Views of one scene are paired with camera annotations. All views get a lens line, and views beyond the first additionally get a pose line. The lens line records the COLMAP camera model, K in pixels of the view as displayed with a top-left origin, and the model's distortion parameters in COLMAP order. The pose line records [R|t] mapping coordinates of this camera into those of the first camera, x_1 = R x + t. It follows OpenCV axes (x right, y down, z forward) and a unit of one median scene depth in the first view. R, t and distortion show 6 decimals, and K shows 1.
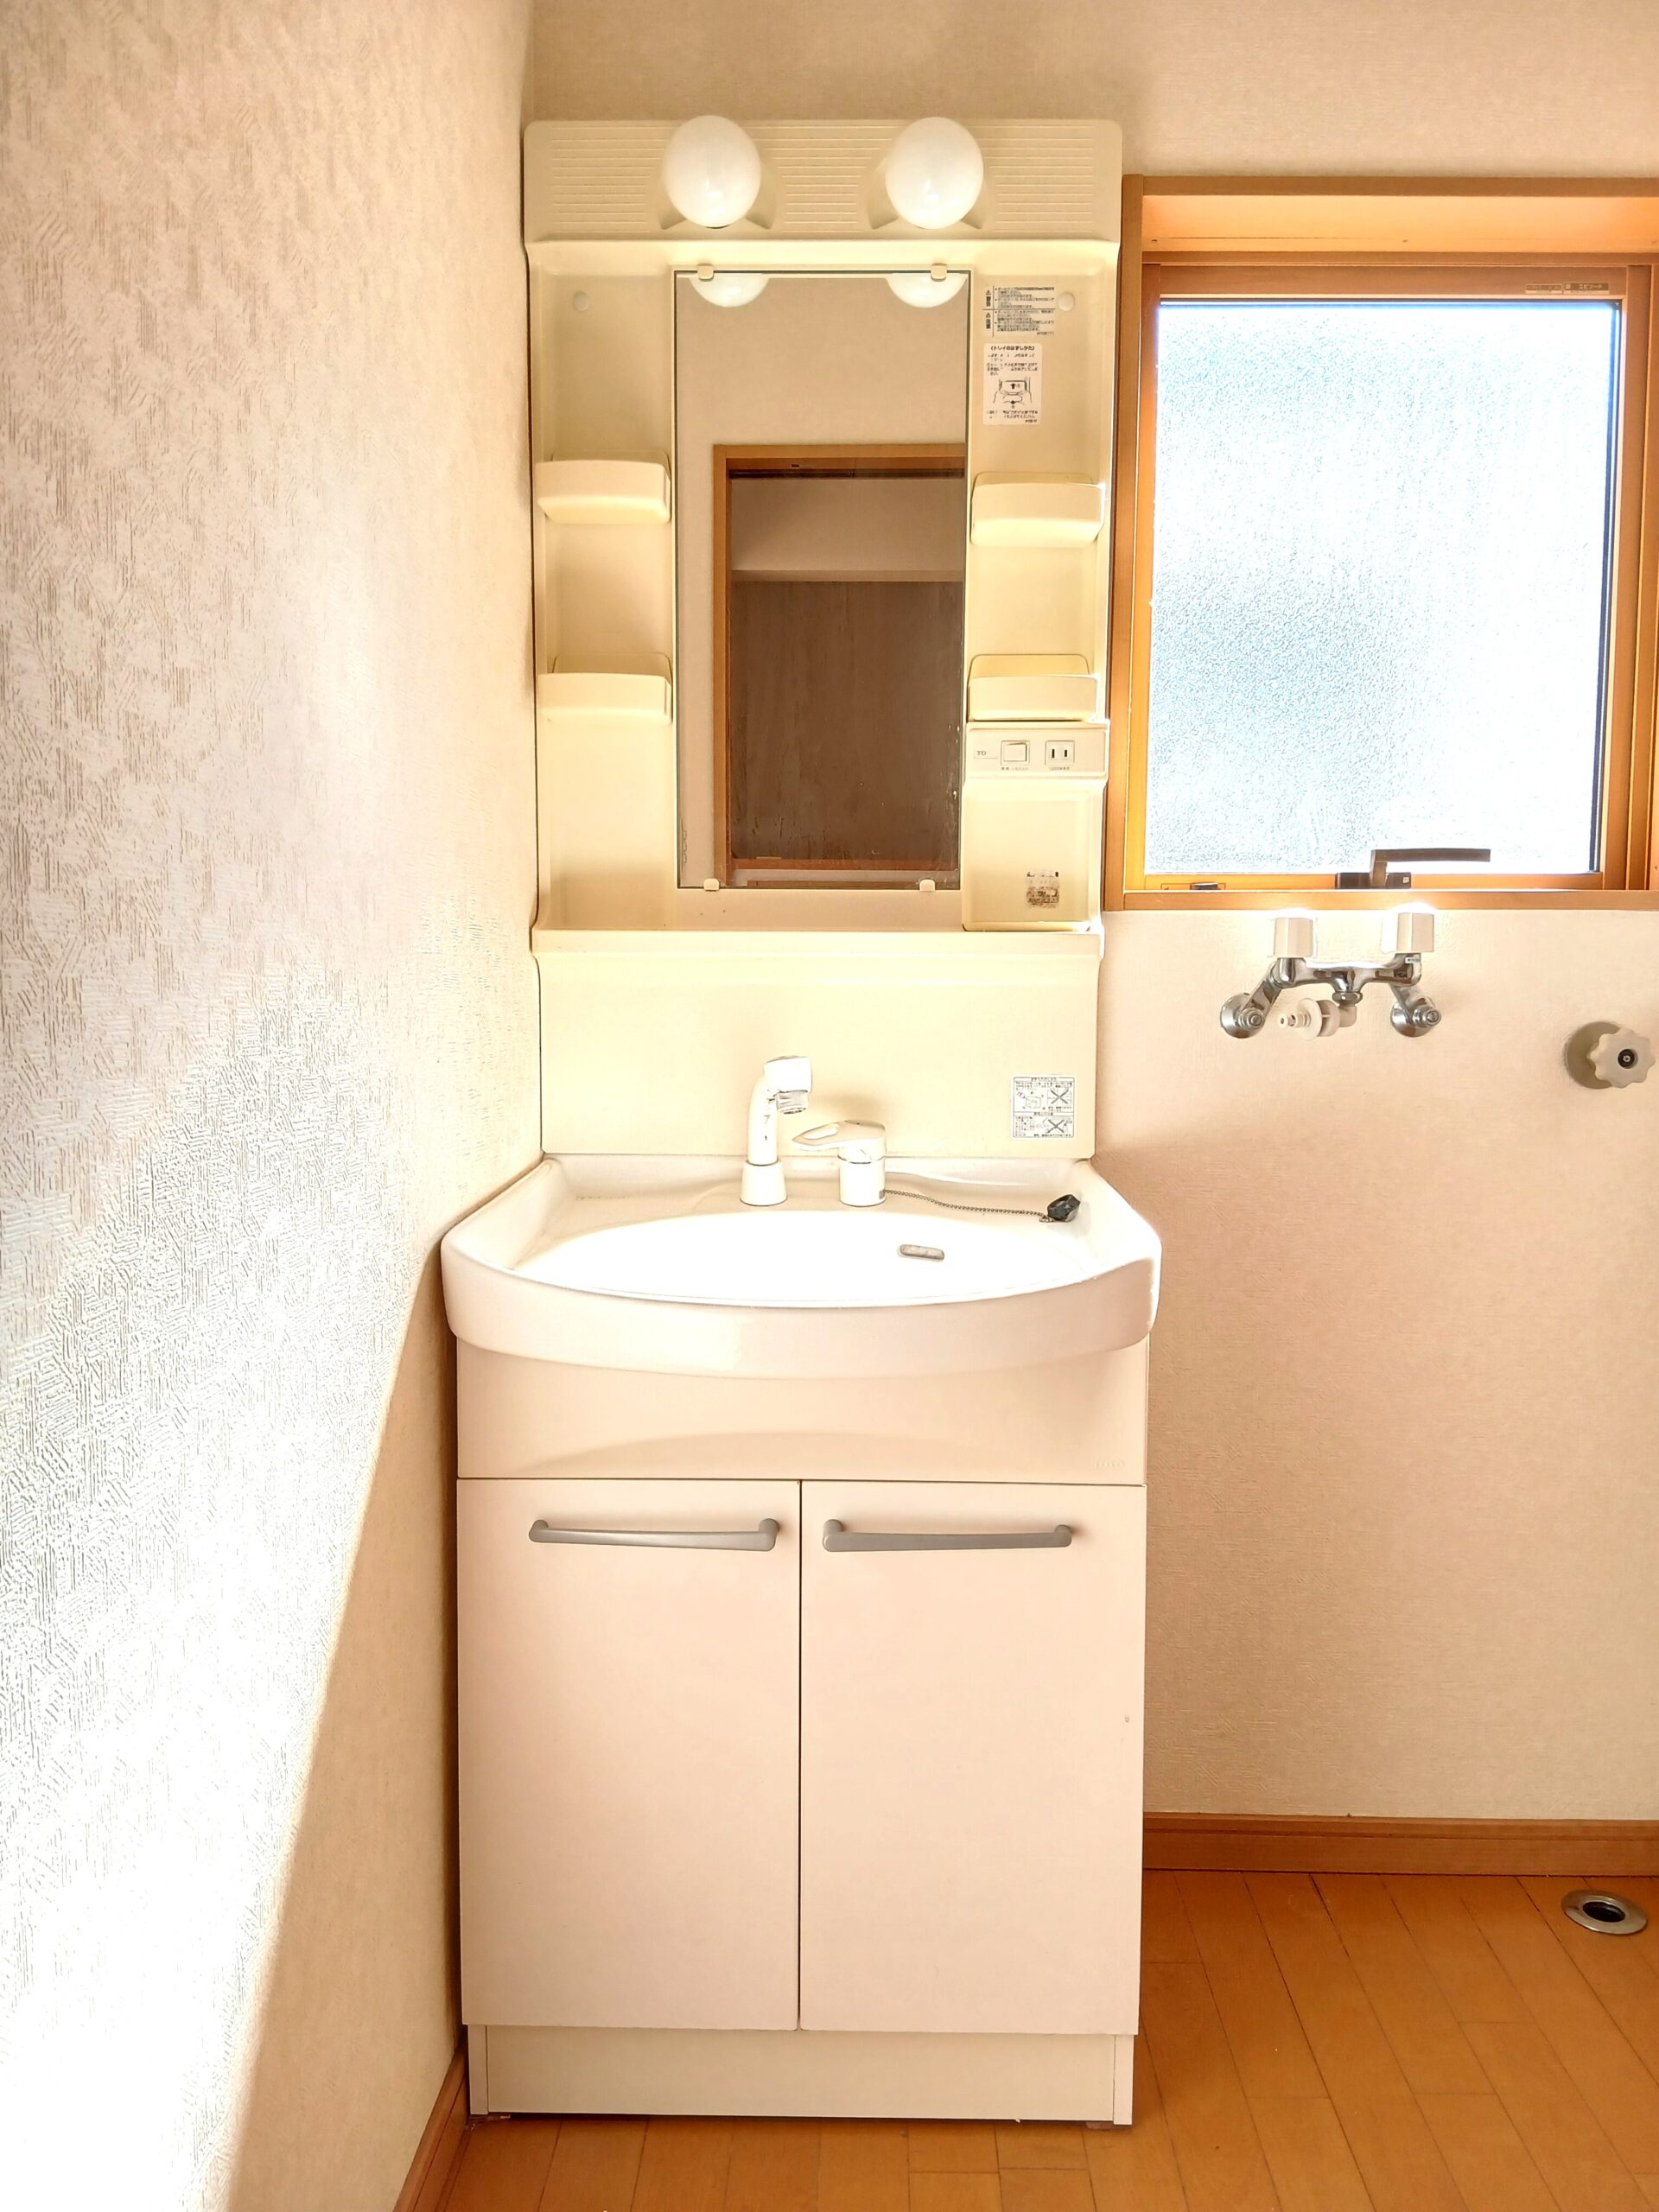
lens RADIAL K [[1677.6, 0, 832.5], [0, 1677.6, 1118.6], [0, 0, 1]] dist [0.119268, -0.209003]
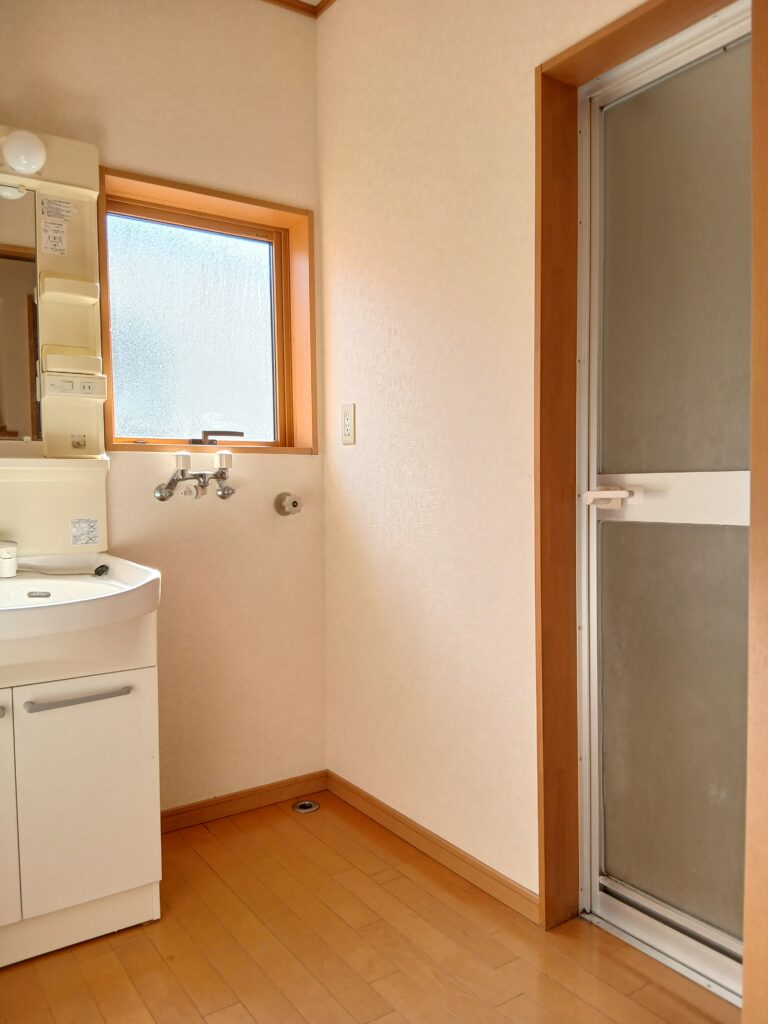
lens RADIAL K [[776.6, 0, 385.4], [0, 776.6, 517.8], [0, 0, 1]] dist [0.119268, -0.209003]
pose [[0.813252, -0.040001, 0.580535, -0.183835], [0.070383, 0.997072, -0.029895, 0.038865], [-0.577640, 0.065172, 0.813686, -0.176359]]
